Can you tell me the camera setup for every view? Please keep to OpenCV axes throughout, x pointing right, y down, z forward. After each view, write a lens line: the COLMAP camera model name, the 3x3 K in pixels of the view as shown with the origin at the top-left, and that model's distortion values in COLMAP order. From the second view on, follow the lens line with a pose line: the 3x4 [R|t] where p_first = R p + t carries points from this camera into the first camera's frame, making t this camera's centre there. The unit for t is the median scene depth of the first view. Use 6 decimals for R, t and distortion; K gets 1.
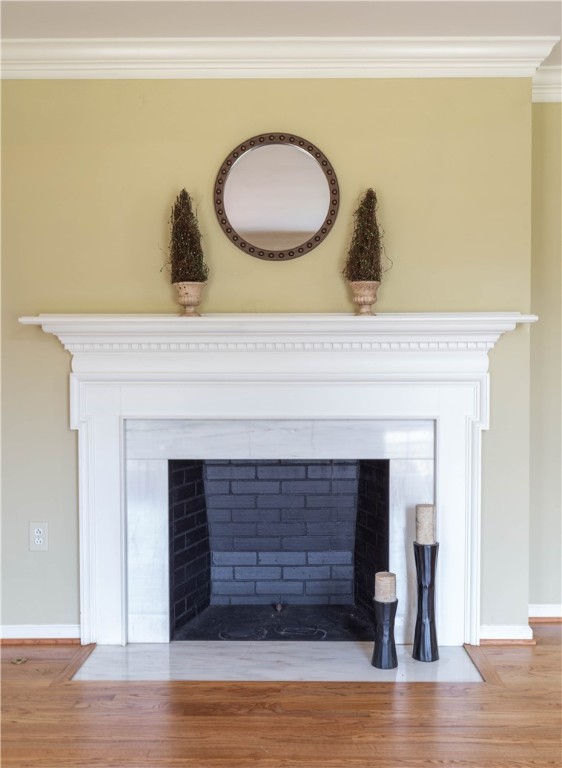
lens RADIAL K [[785.1, 0, 283.0], [0, 785.1, 417.8], [0, 0, 1]] dist [0.005048, 0.005723]
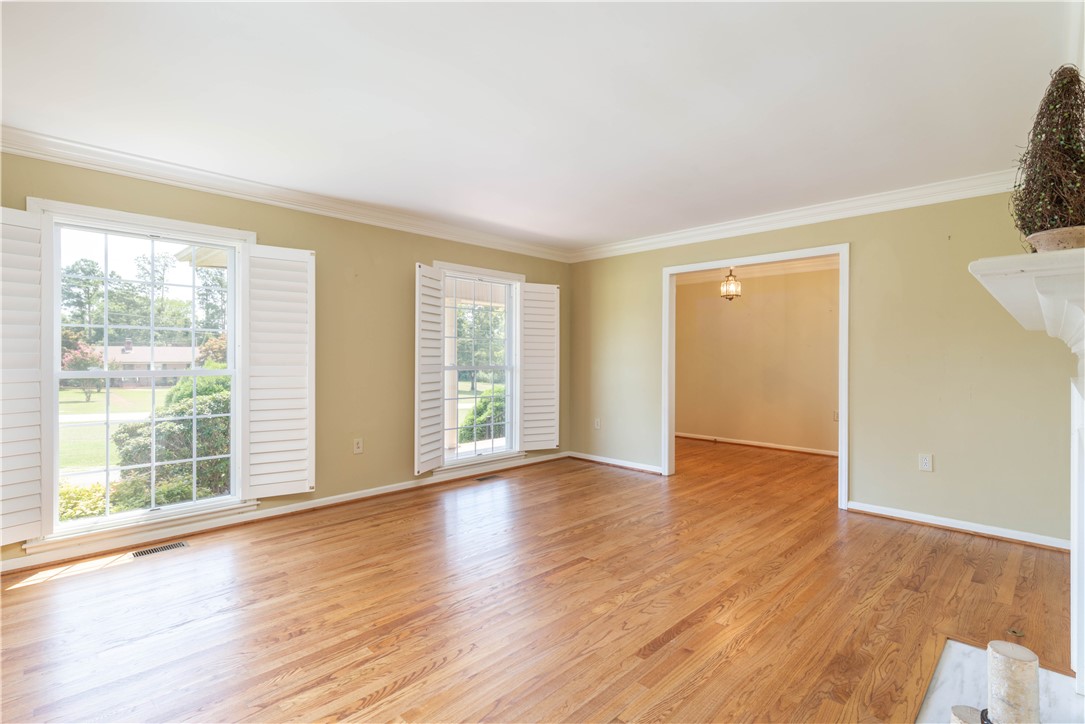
lens RADIAL K [[501.0, 0, 542.5], [0, 501.0, 362.0], [0, 0, 1]] dist [-0.000809, -0.000170]
pose [[-0.710801, 0.009885, -0.703324, 0.614482], [-0.030383, 0.998537, 0.044740, -0.083185], [0.702737, 0.053171, -0.709460, 0.980825]]
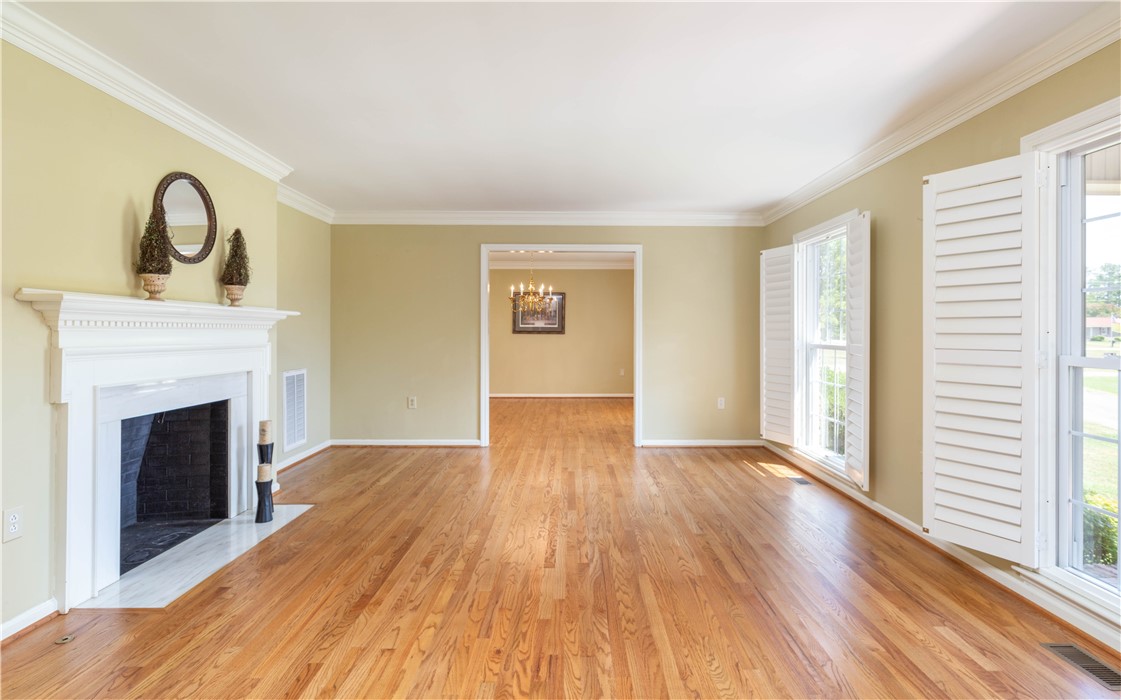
lens RADIAL K [[579.3, 0, 562.2], [0, 579.3, 328.4], [0, 0, 1]] dist [0.001136, 0.000457]
pose [[-0.002024, 0.007988, 0.999966, -1.045165], [0.045261, 0.998944, -0.007888, -0.048391], [-0.998973, 0.045243, -0.002383, 0.346960]]
